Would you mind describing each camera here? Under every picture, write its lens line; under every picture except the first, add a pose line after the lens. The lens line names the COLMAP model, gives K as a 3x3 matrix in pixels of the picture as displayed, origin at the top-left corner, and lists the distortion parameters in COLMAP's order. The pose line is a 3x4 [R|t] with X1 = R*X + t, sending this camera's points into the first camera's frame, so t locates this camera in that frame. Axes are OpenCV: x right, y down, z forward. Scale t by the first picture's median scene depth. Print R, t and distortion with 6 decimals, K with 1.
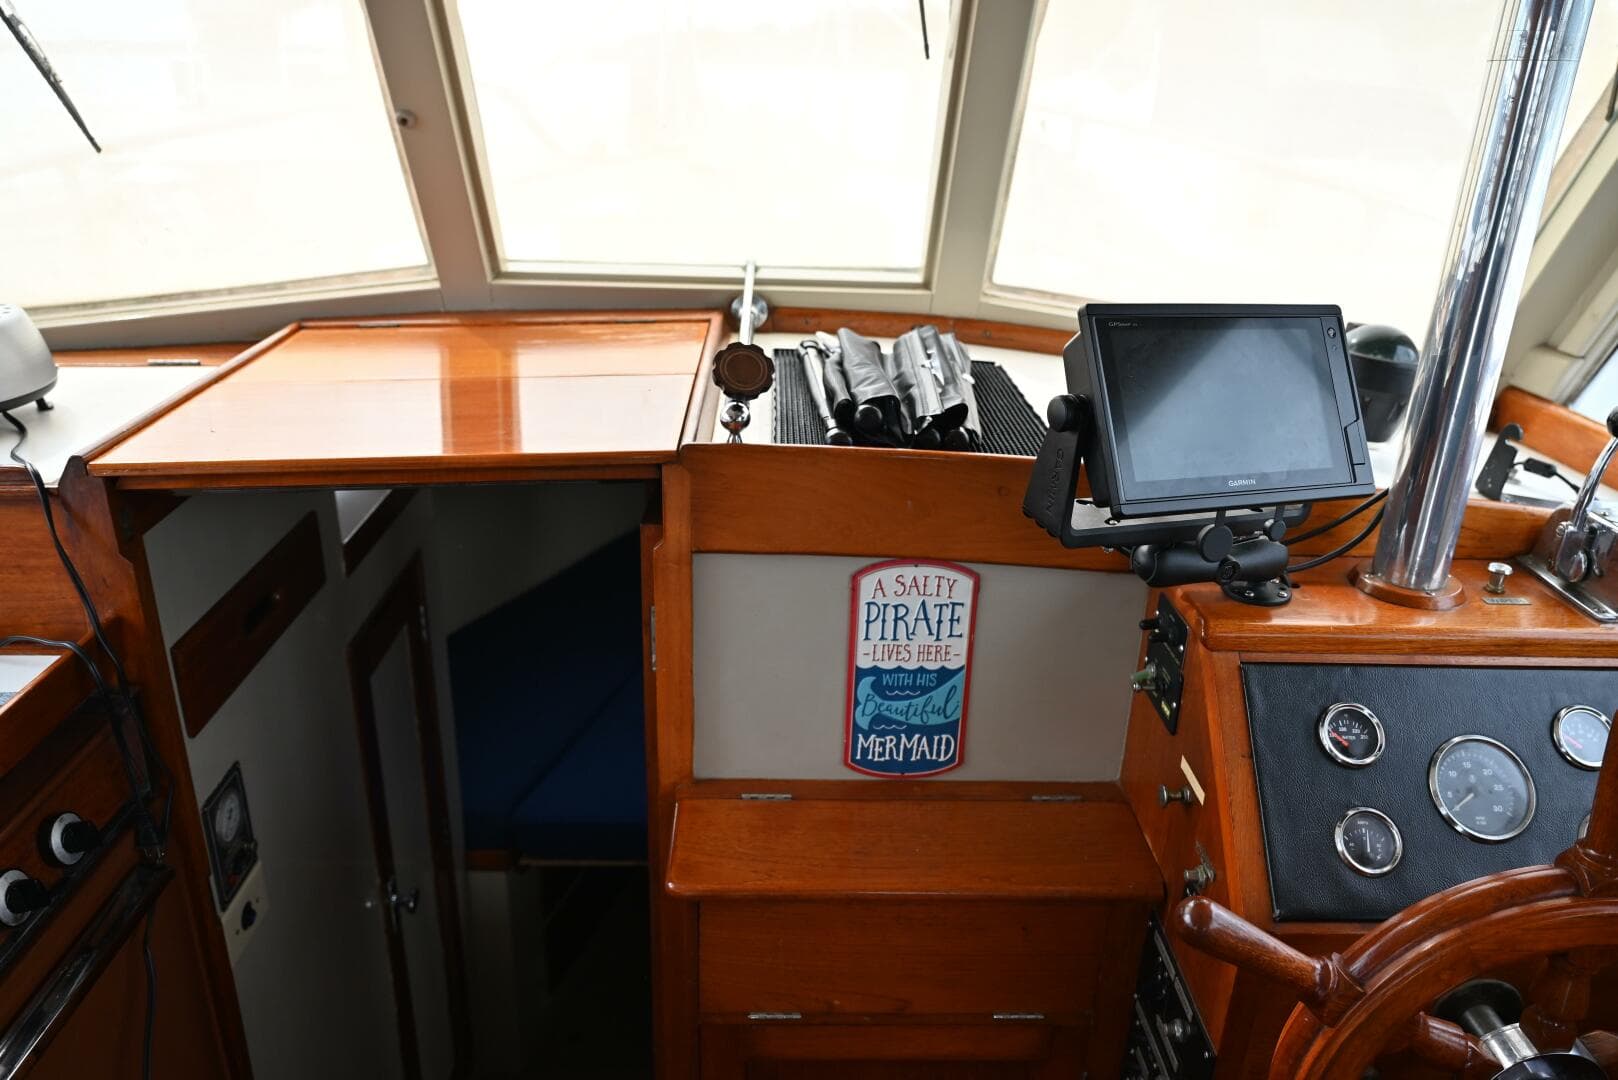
lens RADIAL K [[1180.4, 0, 808.5], [0, 1180.4, 550.7], [0, 0, 1]] dist [-0.031253, 0.017393]
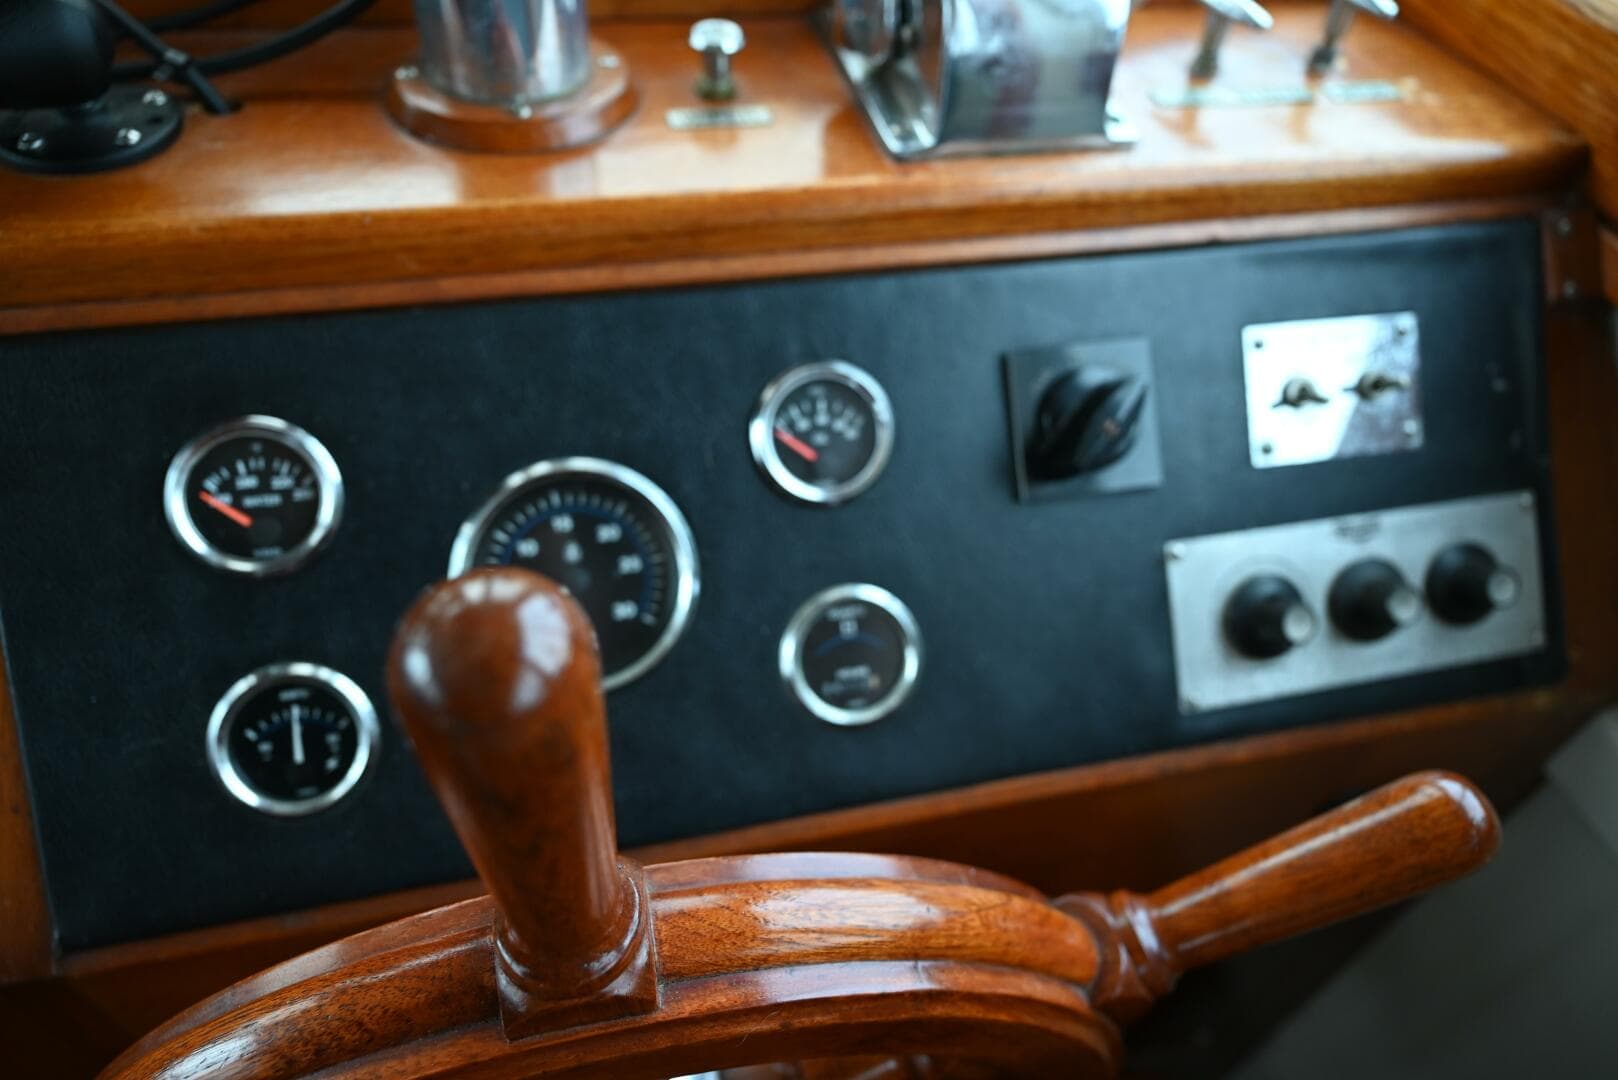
lens RADIAL K [[1095.8, 0, 793.0], [0, 1095.8, 549.7], [0, 0, 1]] dist [0.003076, 0.002169]
pose [[0.977614, -0.128176, 0.166860, 0.500368], [0.044103, 0.900245, 0.433144, 0.010436], [-0.205733, -0.416088, 0.885745, 0.519897]]
